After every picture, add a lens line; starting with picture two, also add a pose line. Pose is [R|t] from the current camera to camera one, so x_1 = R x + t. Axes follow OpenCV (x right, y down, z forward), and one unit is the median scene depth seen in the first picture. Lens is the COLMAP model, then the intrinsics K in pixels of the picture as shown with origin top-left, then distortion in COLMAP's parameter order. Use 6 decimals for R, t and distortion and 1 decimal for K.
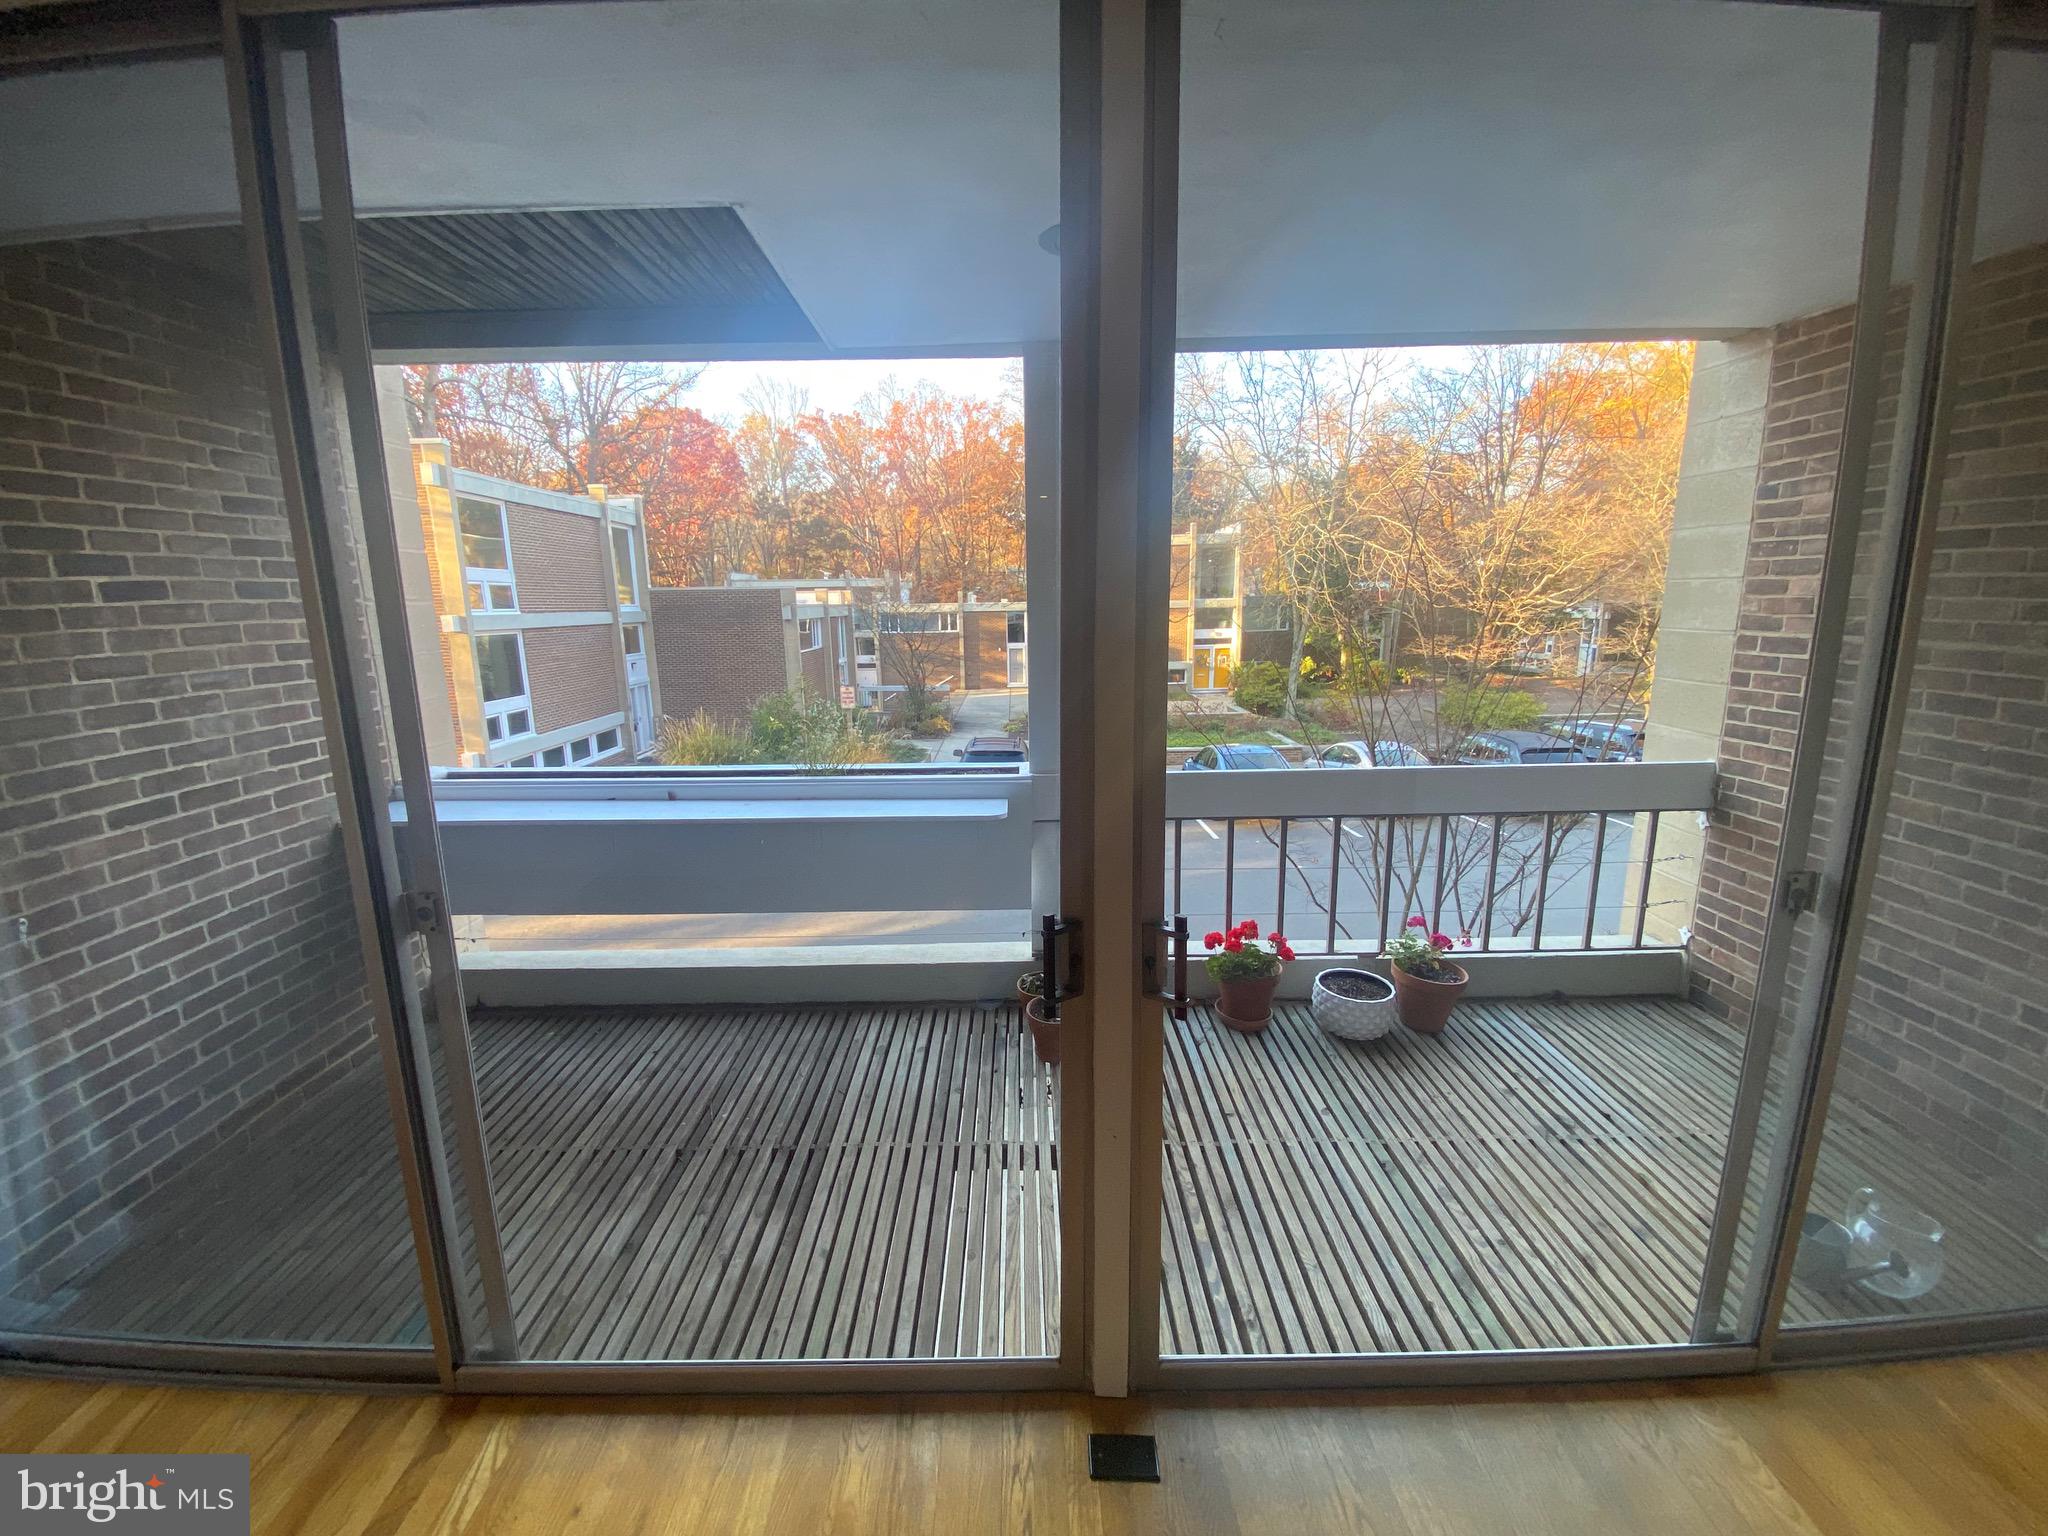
lens RADIAL K [[829.7, 0, 1000.0], [0, 829.7, 780.0], [0, 0, 1]] dist [0.012034, -0.001594]
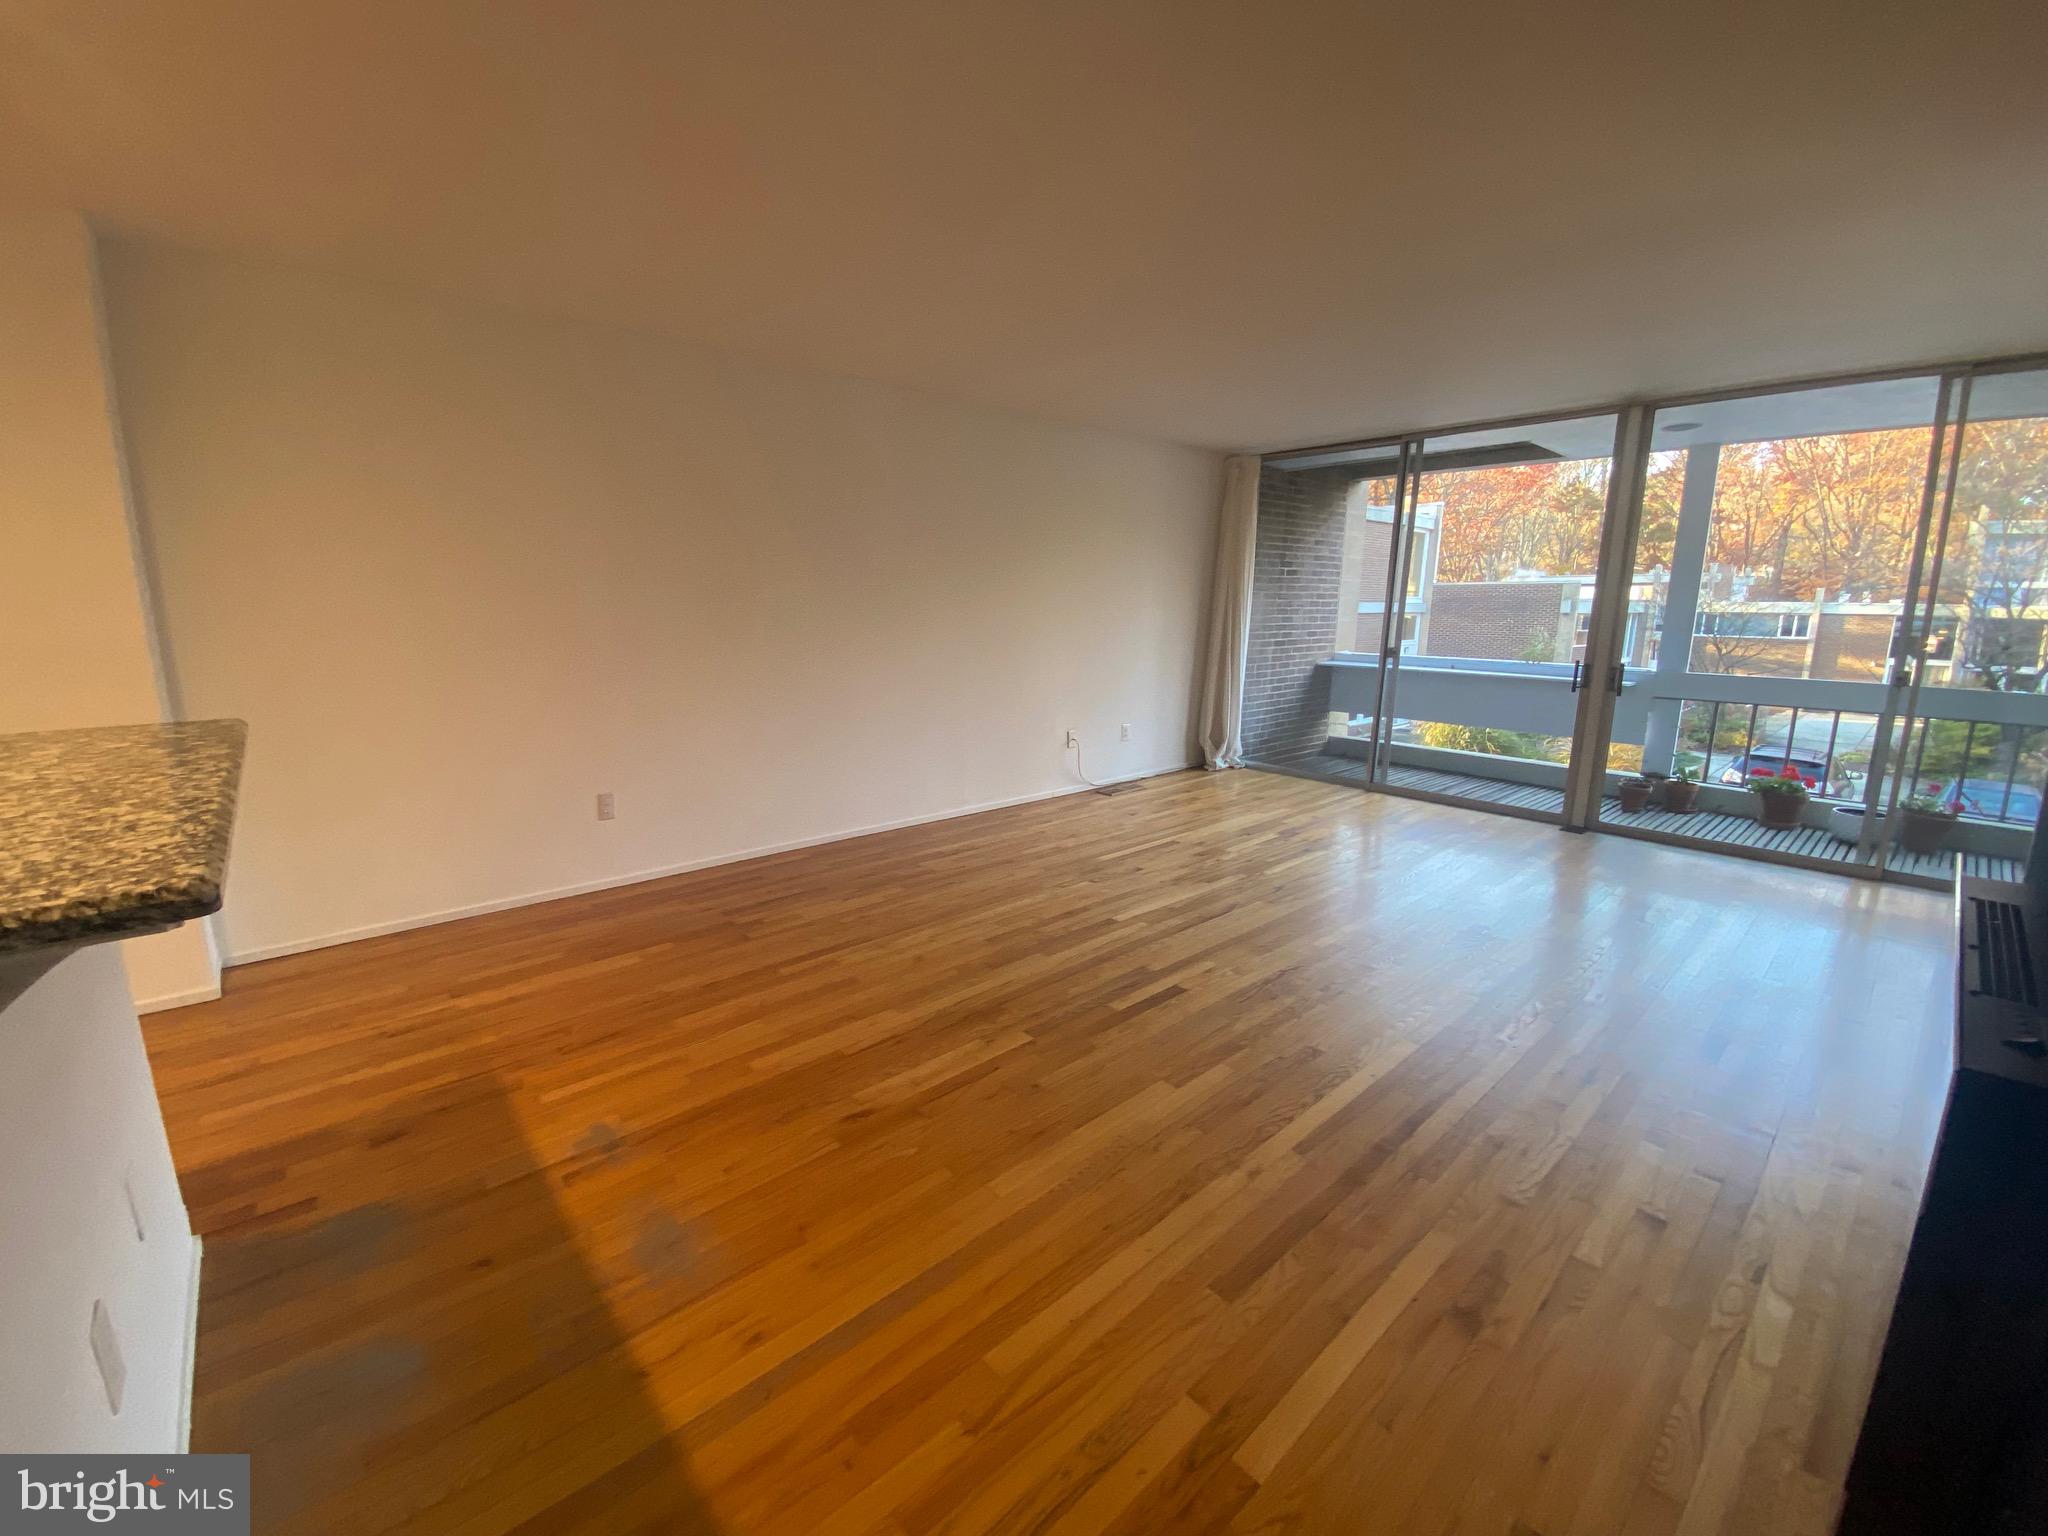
lens RADIAL K [[829.7, 0, 1010.0], [0, 829.7, 764.2], [0, 0, 1]] dist [0.012034, -0.001594]
pose [[0.667671, 0.181632, -0.721960, 0.063188], [-0.189995, 0.979240, 0.070651, 0.045793], [0.719804, 0.089997, 0.688319, -0.183950]]
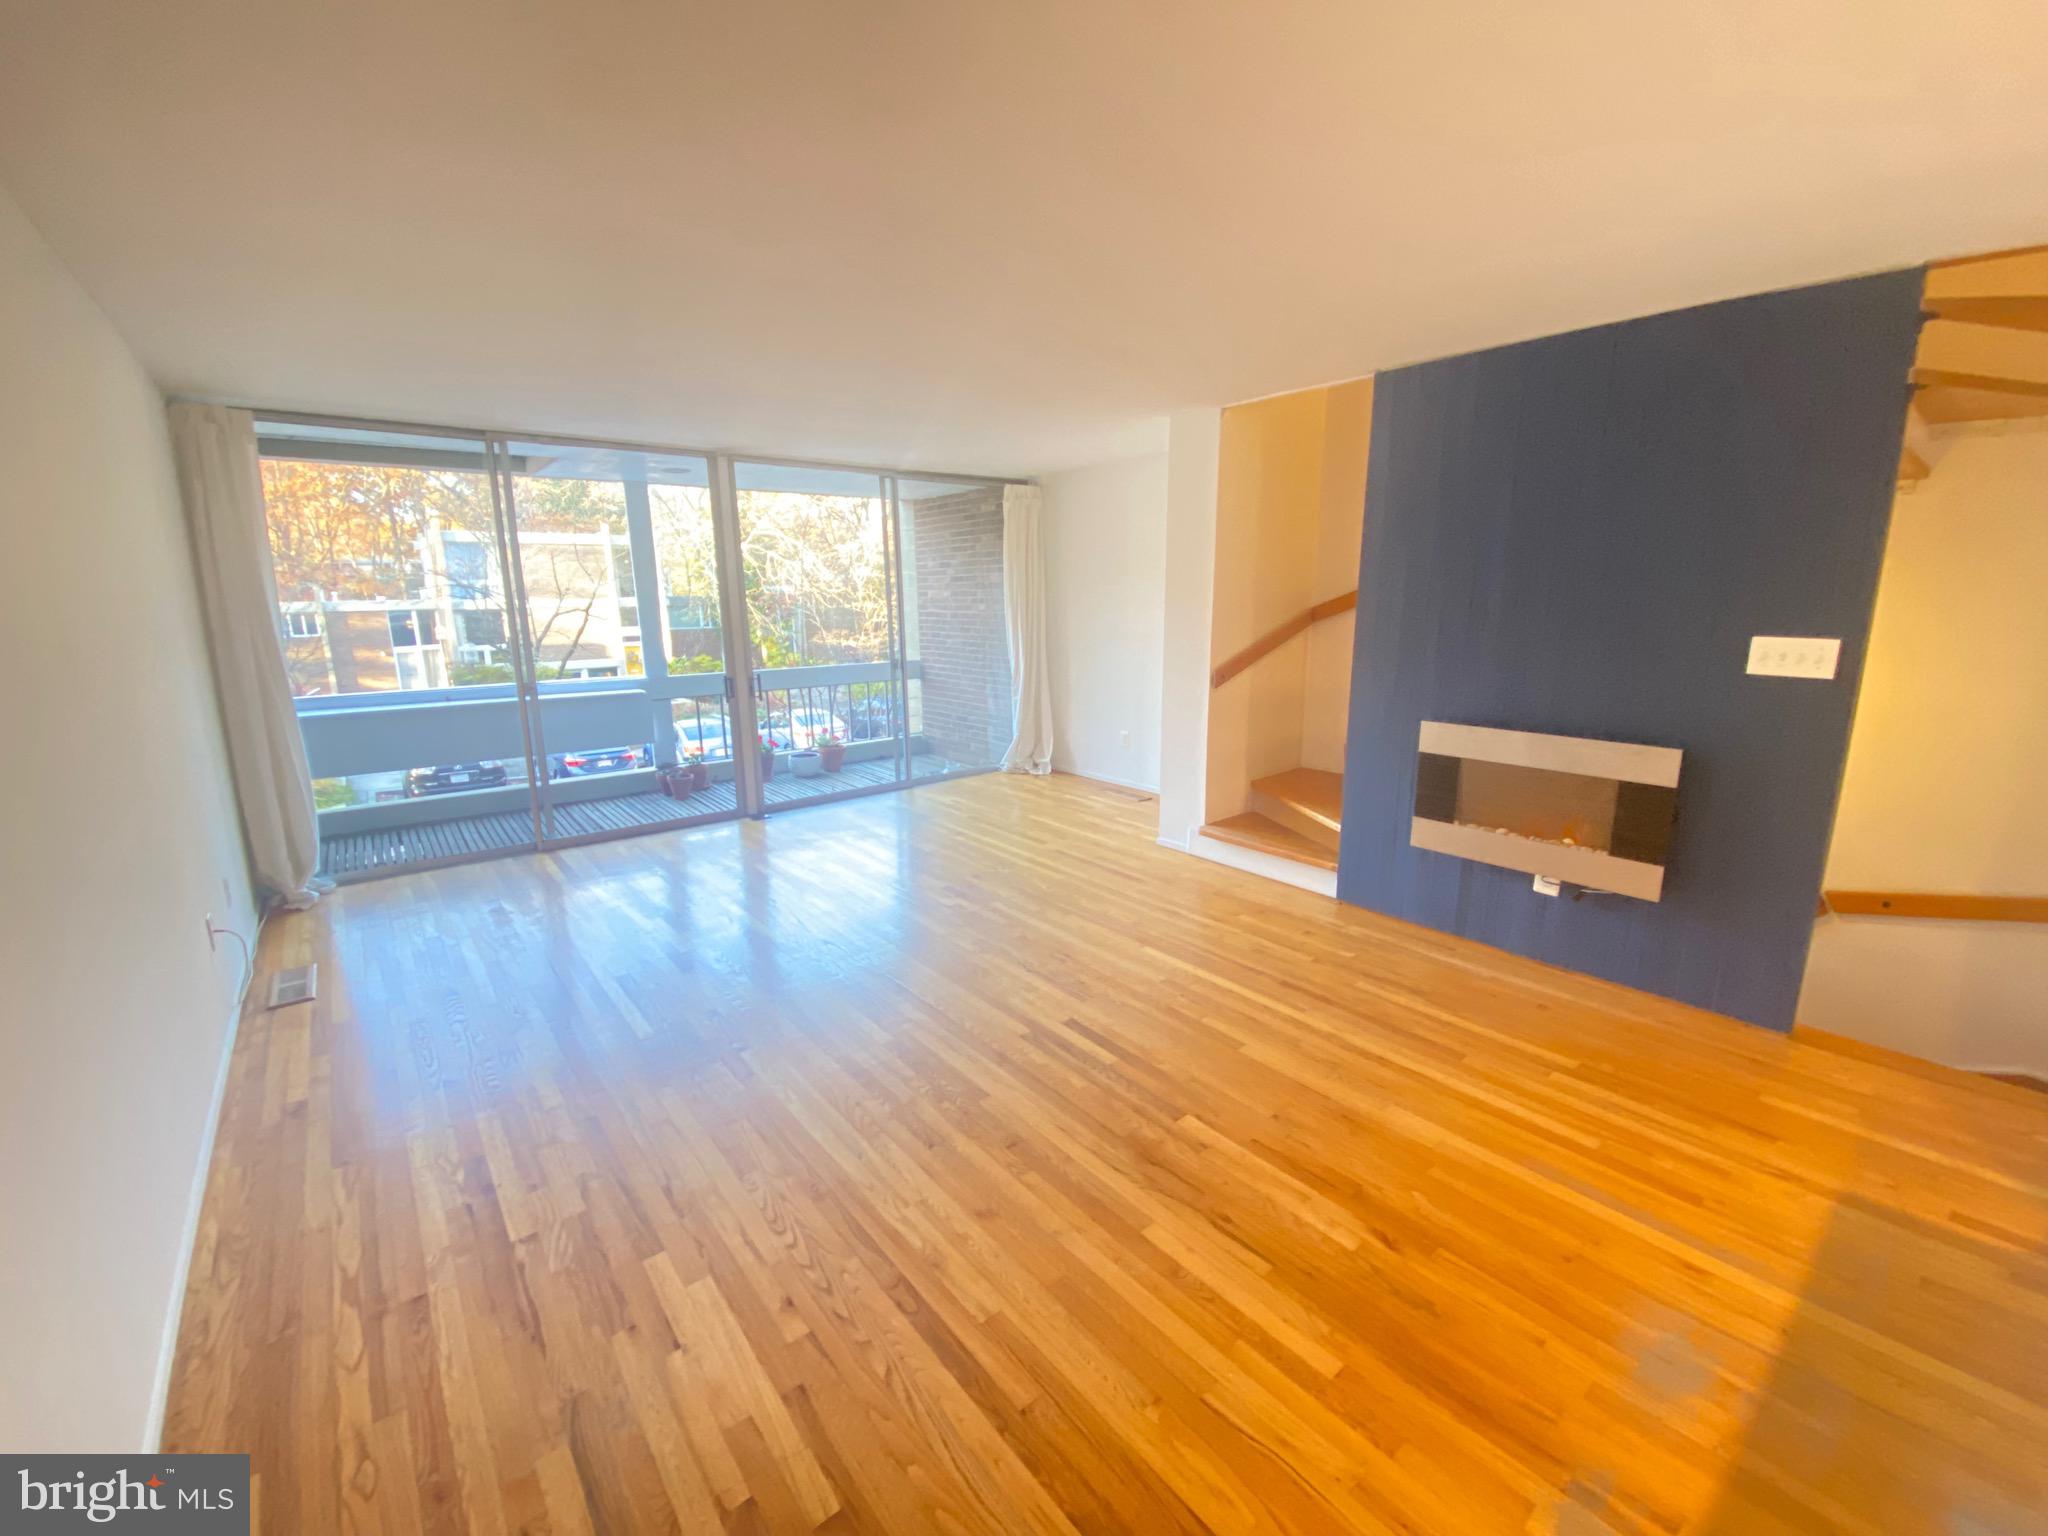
lens RADIAL K [[841.9, 0, 1027.0], [0, 841.9, 764.1], [0, 0, 1]] dist [0.000866, -0.009336]
pose [[0.768652, -0.112600, 0.629679, -0.082892], [0.126613, 0.991691, 0.022778, 0.040039], [-0.627011, 0.062218, 0.776521, -0.174695]]
